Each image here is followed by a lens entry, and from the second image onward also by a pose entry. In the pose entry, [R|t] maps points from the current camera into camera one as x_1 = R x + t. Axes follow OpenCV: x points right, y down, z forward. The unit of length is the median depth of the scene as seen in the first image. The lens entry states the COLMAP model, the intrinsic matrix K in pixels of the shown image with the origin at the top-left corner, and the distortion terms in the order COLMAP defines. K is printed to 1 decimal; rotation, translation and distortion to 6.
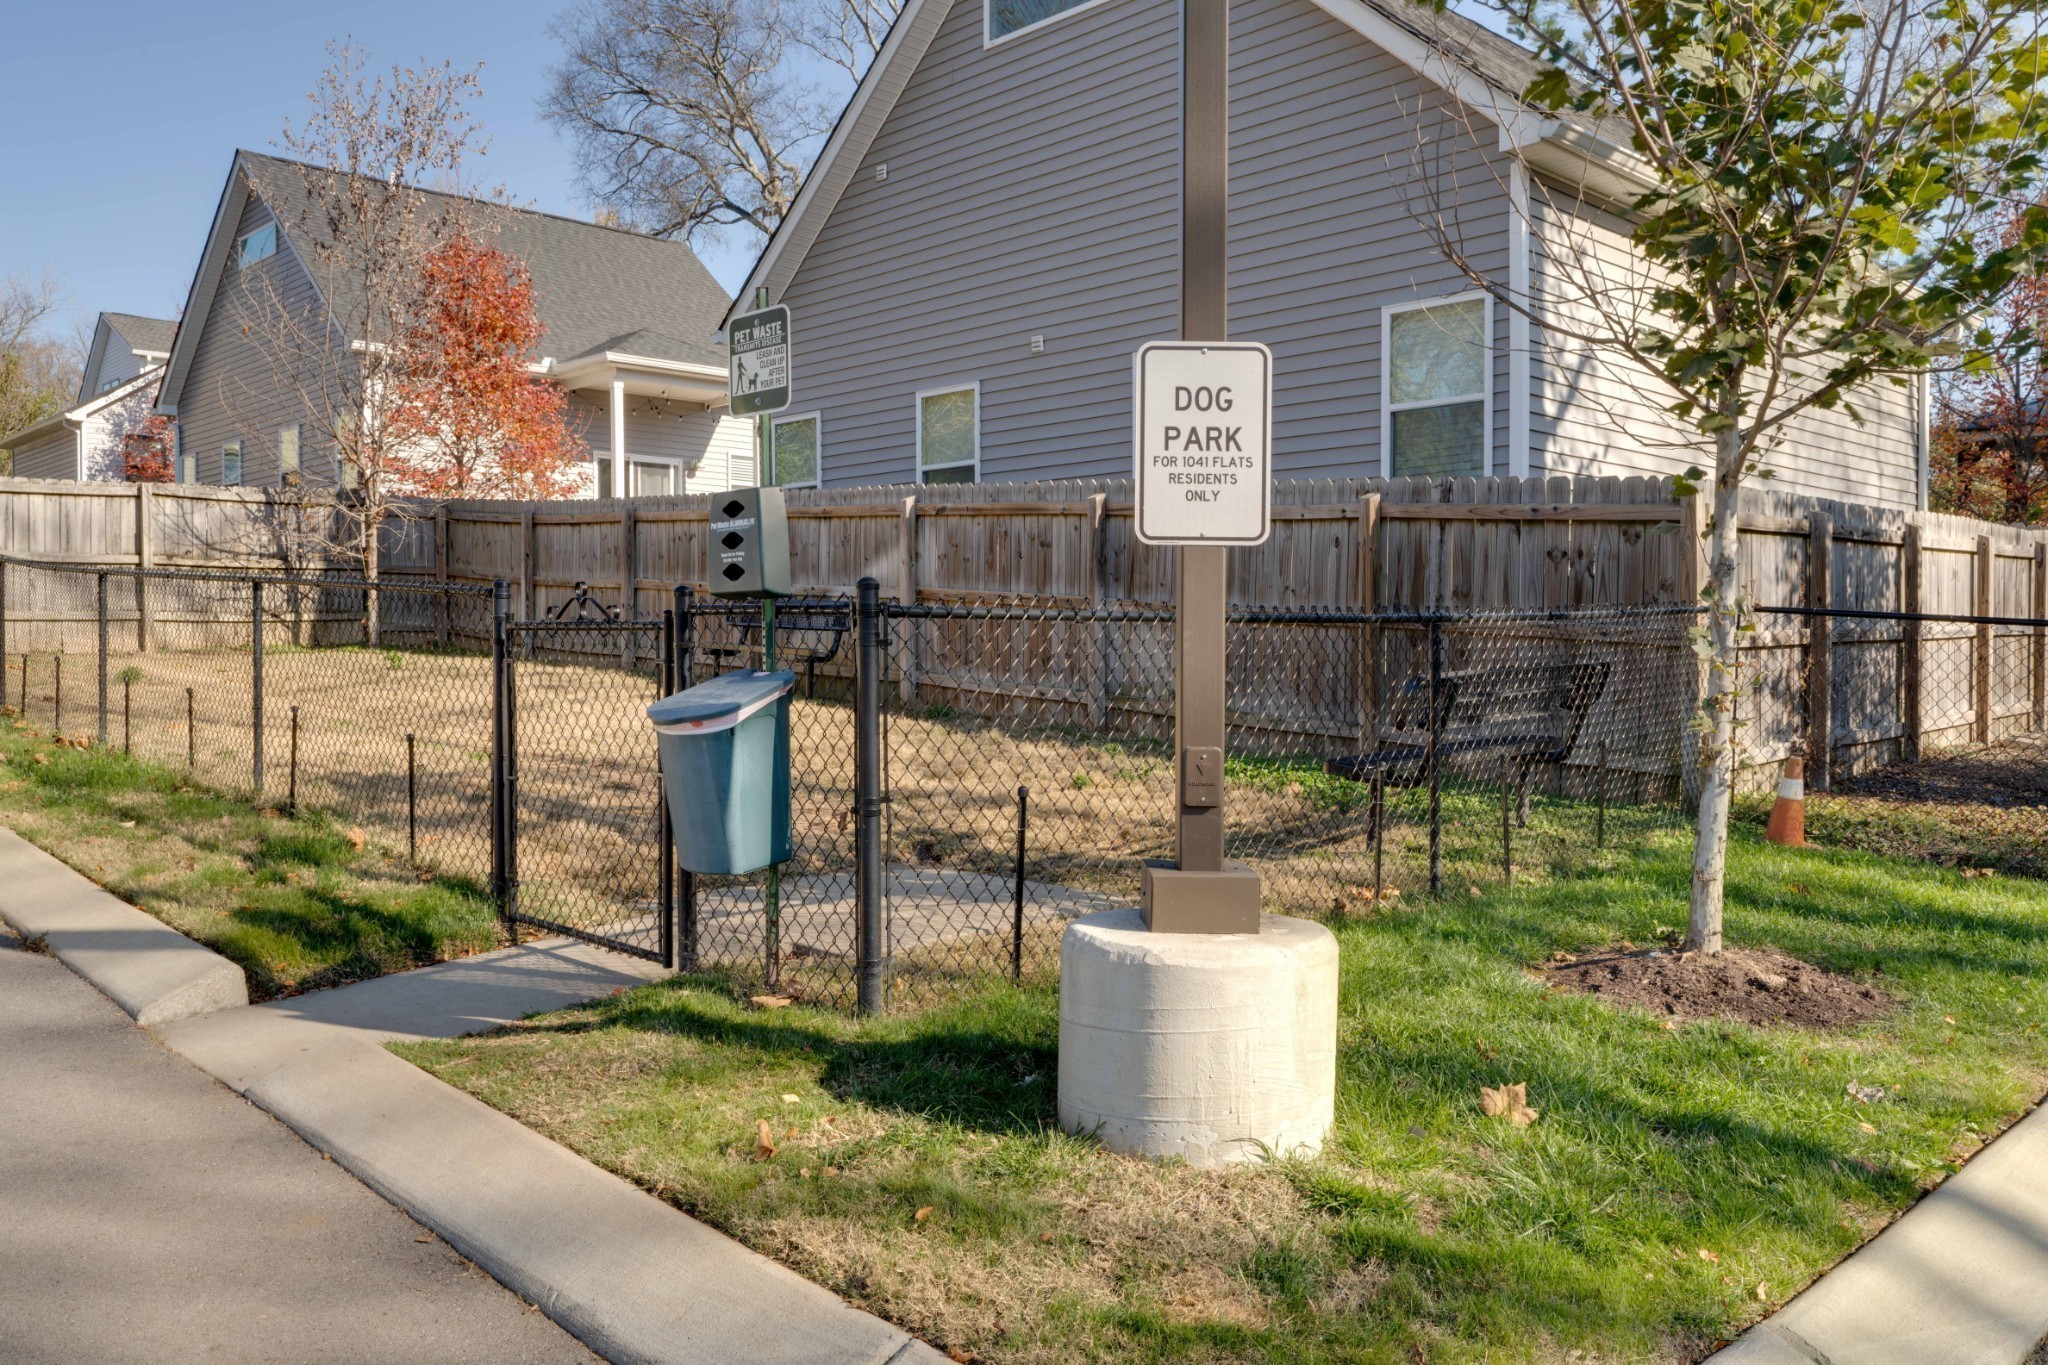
lens RADIAL K [[1566.3, 0, 1024.0], [0, 1566.3, 682.5], [0, 0, 1]] dist [-0.001032, 0.000920]
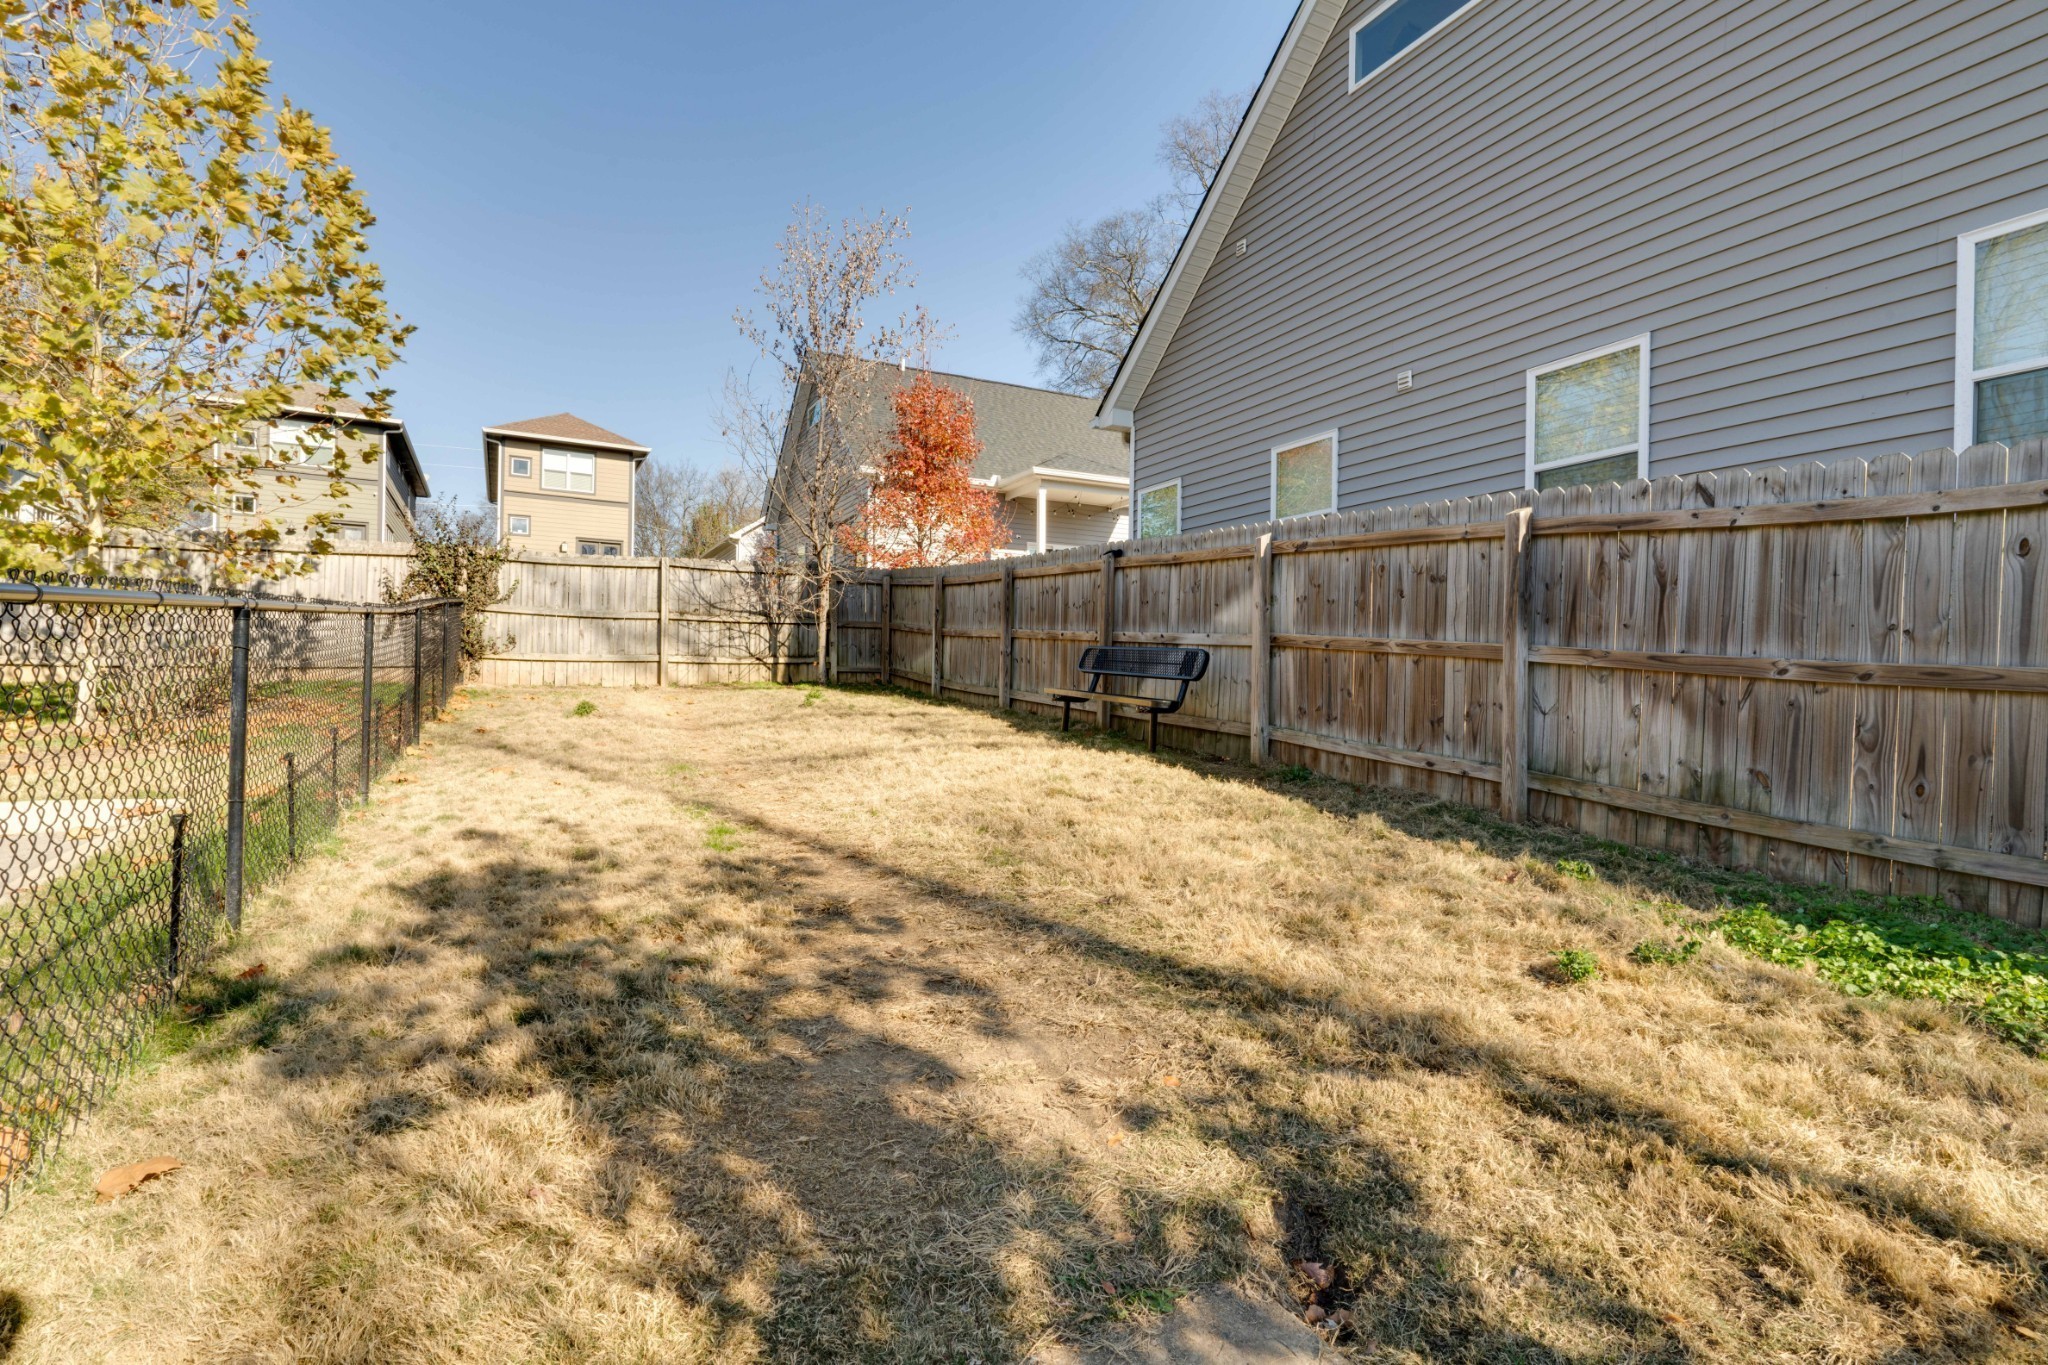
lens RADIAL K [[966.9, 0, 1024.0], [0, 966.9, 682.5], [0, 0, 1]] dist [-0.000824, -0.000178]
pose [[0.952339, 0.016130, -0.304614, -0.026527], [-0.022738, 0.999576, -0.018160, -0.014996], [0.304192, 0.024221, 0.952303, 0.332609]]
